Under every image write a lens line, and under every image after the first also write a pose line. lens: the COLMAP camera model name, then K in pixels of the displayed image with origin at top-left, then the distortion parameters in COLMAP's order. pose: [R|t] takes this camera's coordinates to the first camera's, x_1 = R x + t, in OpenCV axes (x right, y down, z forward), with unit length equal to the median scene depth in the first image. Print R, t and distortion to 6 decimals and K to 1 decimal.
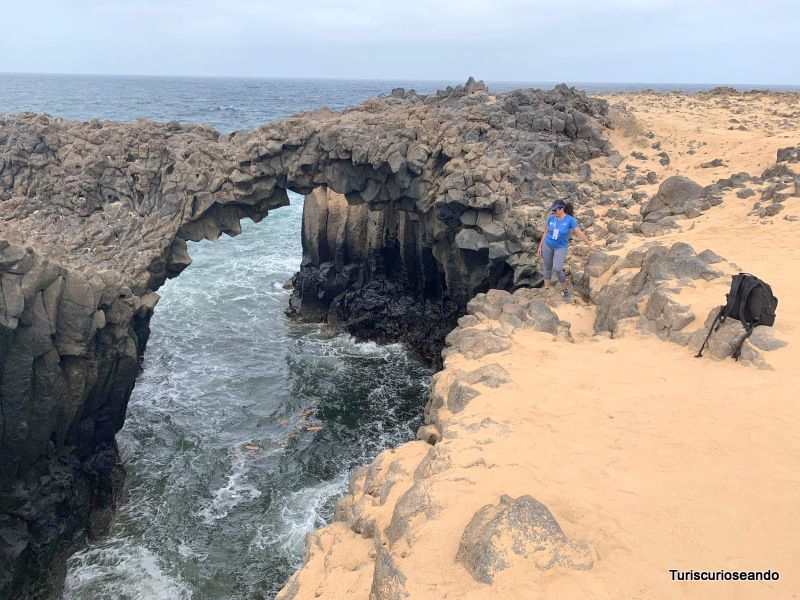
lens RADIAL K [[605.5, 0, 400.0], [0, 605.5, 300.0], [0, 0, 1]] dist [0.032700, -0.006741]
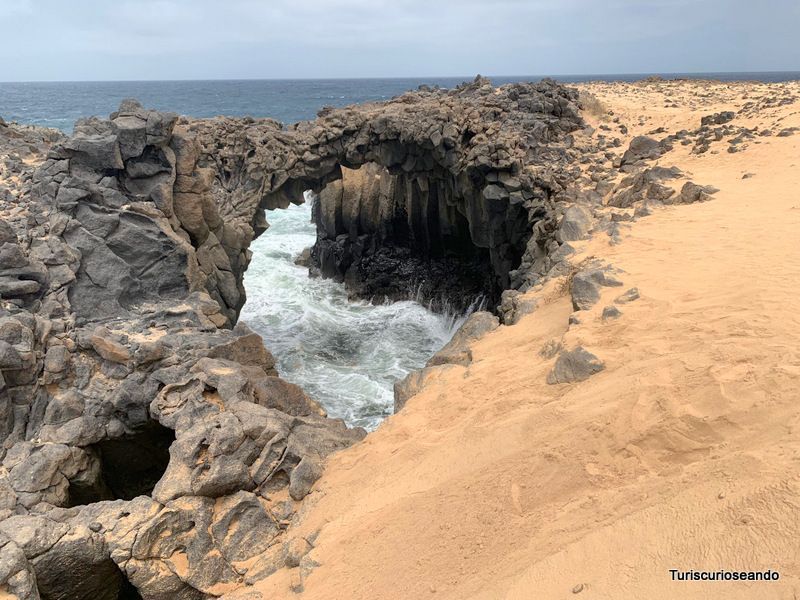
lens RADIAL K [[605.5, 0, 400.0], [0, 605.5, 300.0], [0, 0, 1]] dist [0.032700, -0.006741]
pose [[0.993278, -0.065044, 0.095746, -0.230339], [0.064739, 0.997882, 0.006294, 0.114804], [-0.095953, -0.000054, 0.995386, -0.332392]]
